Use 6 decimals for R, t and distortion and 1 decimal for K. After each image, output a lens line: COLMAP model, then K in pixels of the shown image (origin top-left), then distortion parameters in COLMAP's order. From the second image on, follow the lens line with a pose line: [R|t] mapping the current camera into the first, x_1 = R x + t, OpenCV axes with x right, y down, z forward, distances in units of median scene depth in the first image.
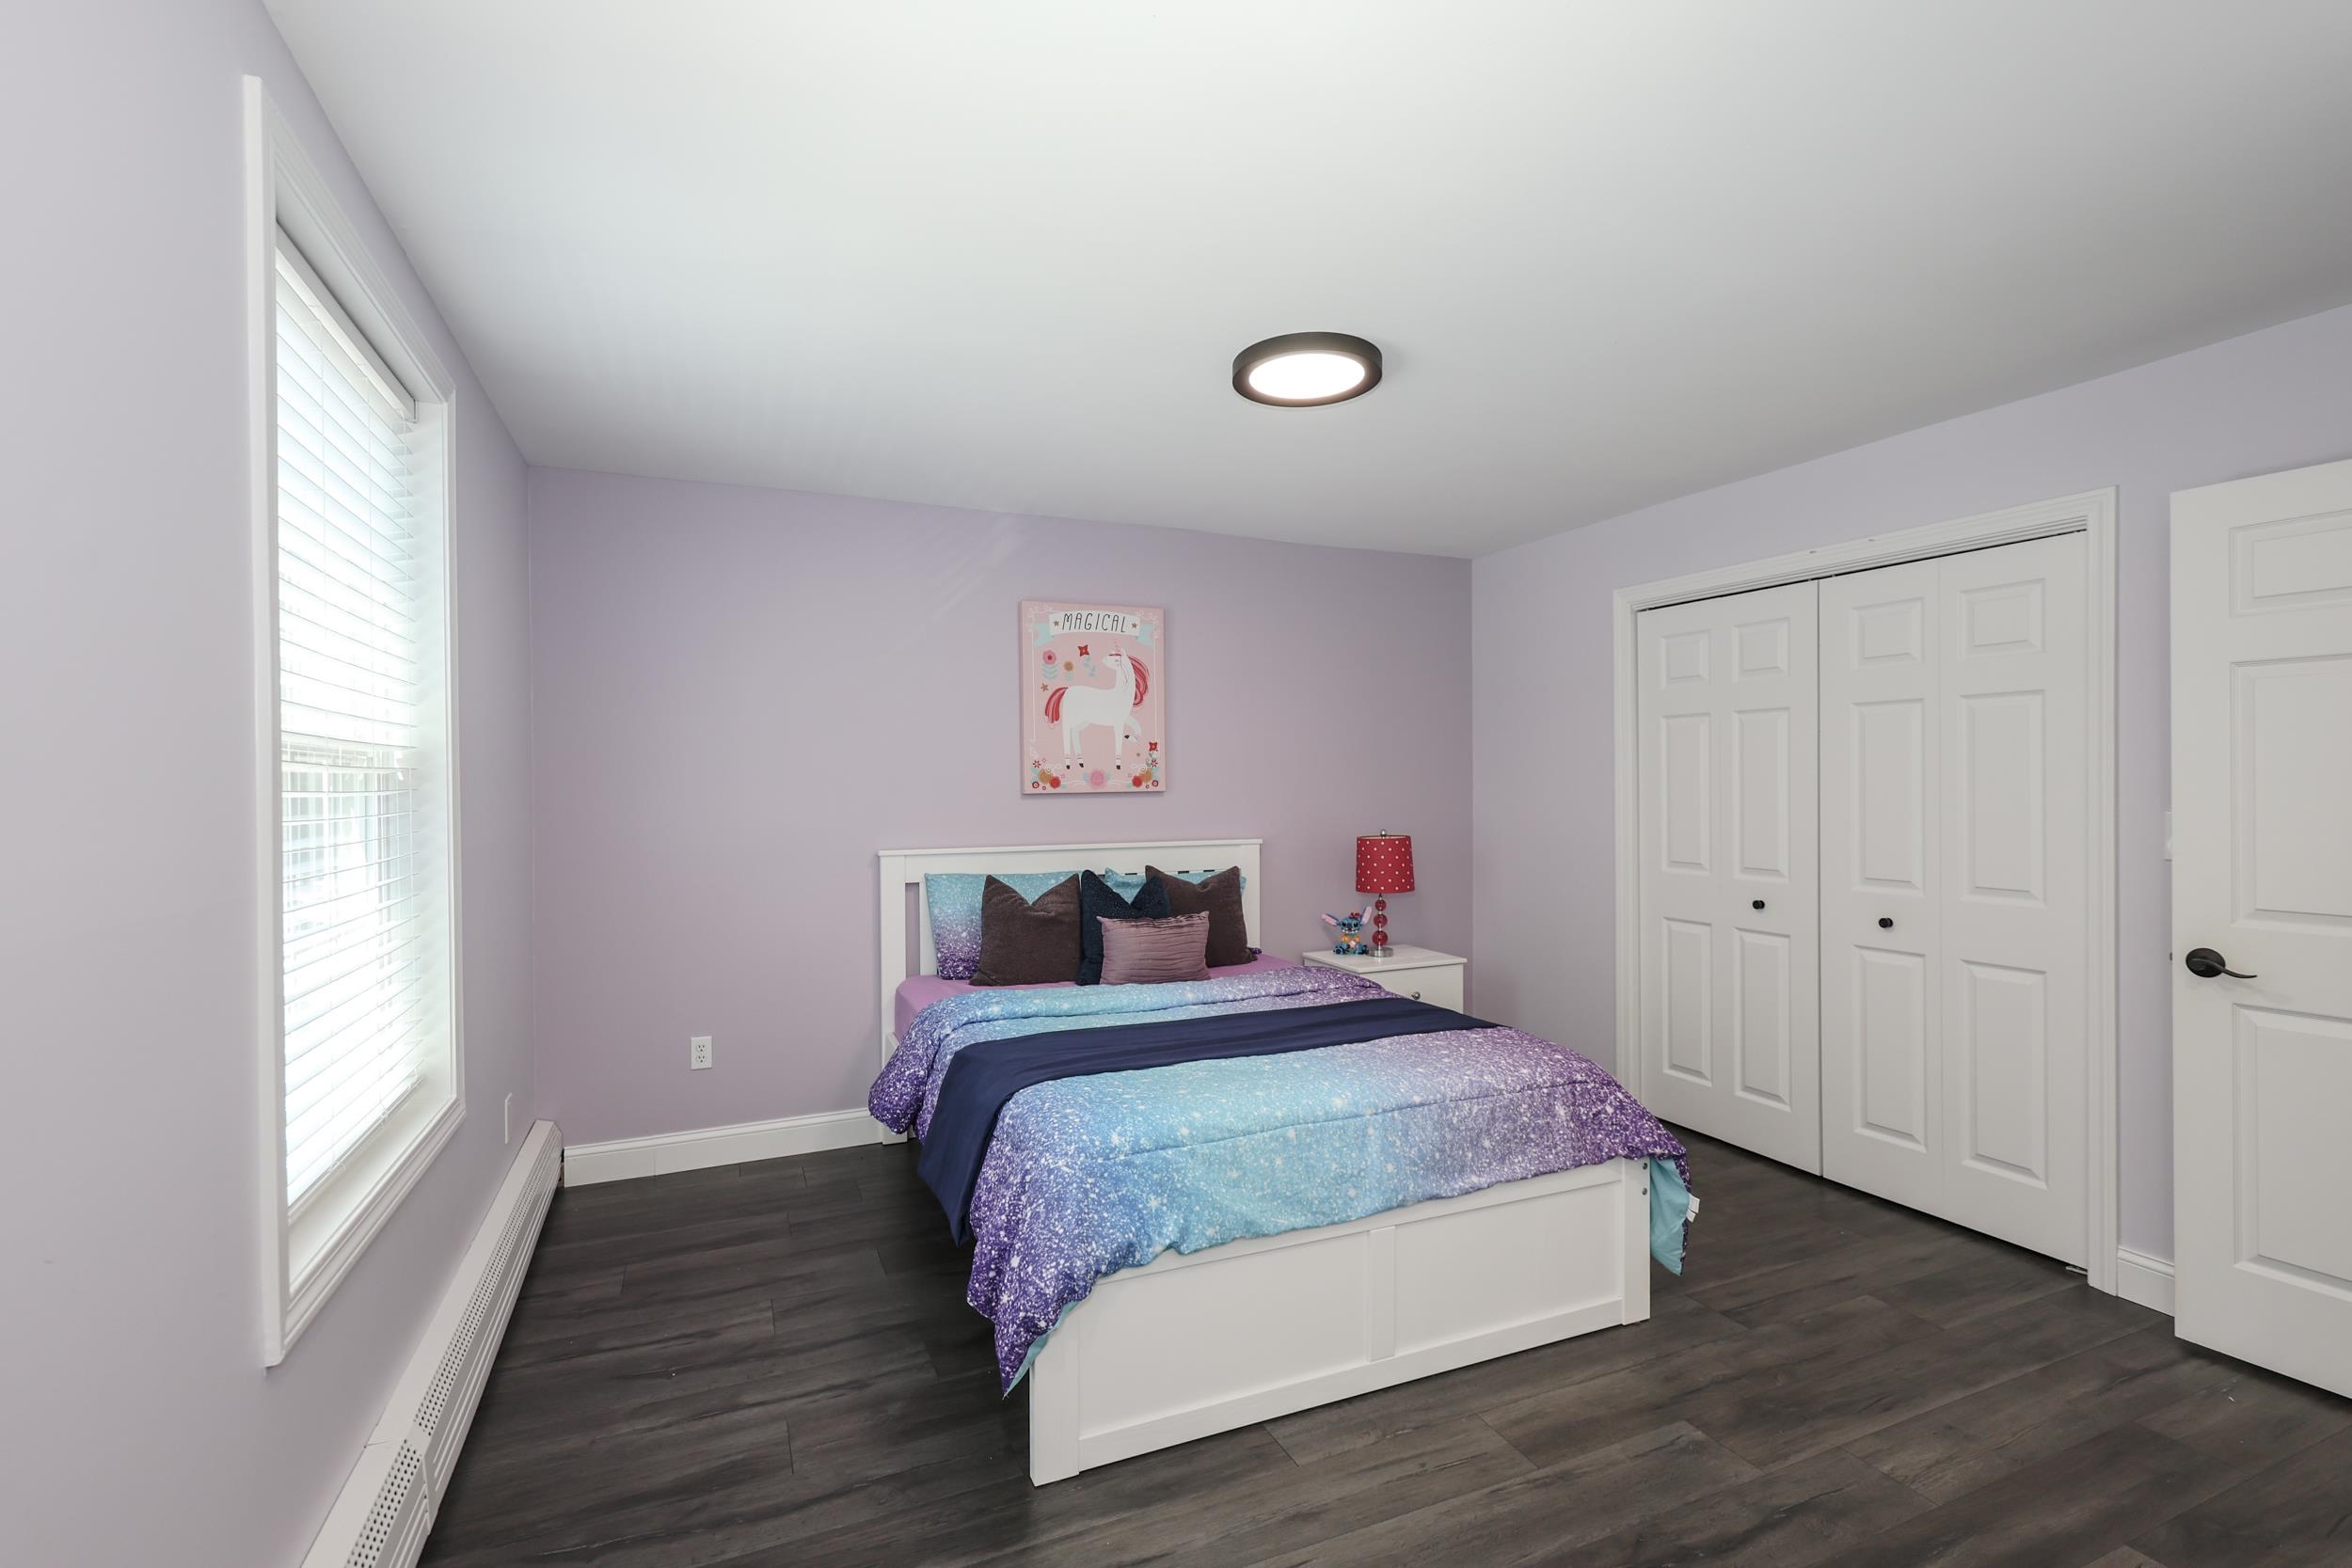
lens RADIAL K [[1045.2, 0, 1163.3], [0, 1045.2, 783.9], [0, 0, 1]] dist [0.002497, 0.000162]
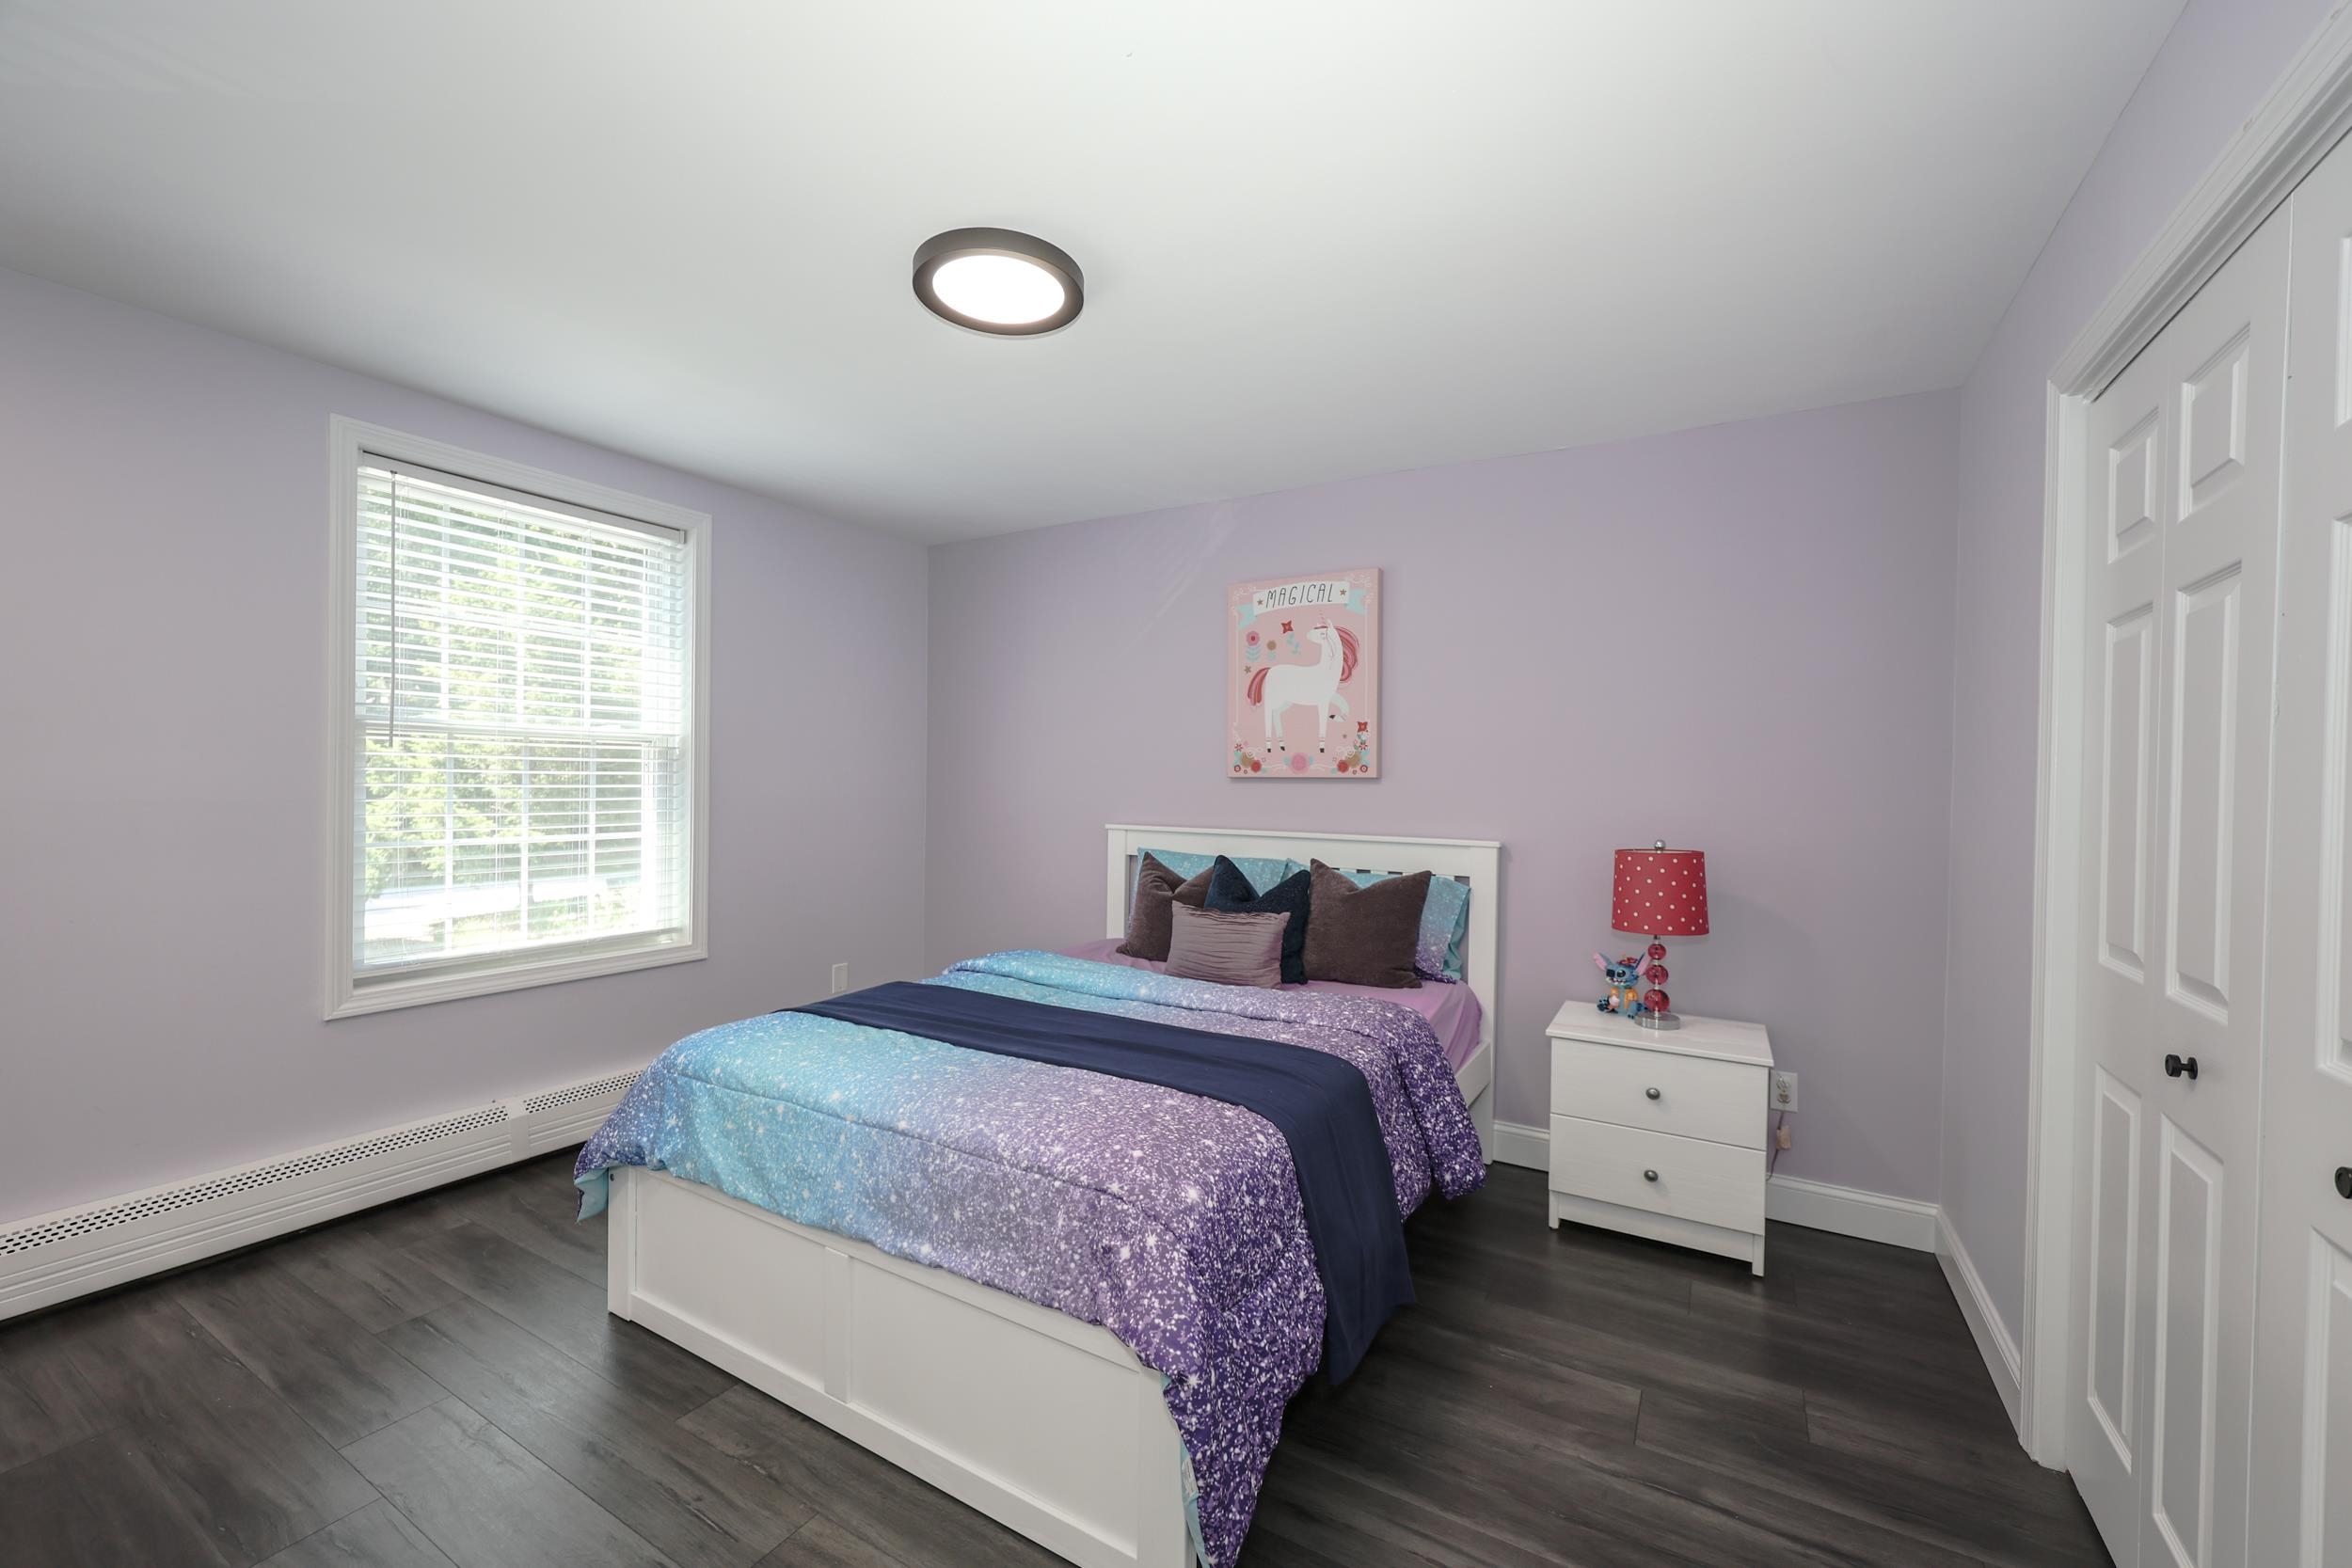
lens RADIAL K [[942.6, 0, 1169.7], [0, 942.6, 790.4], [0, 0, 1]] dist [0.003688, -0.000101]
pose [[0.589026, 0.022820, -0.807792, 0.559571], [-0.020151, 0.999705, 0.013548, 0.010880], [0.807863, 0.008298, 0.589312, 0.417492]]
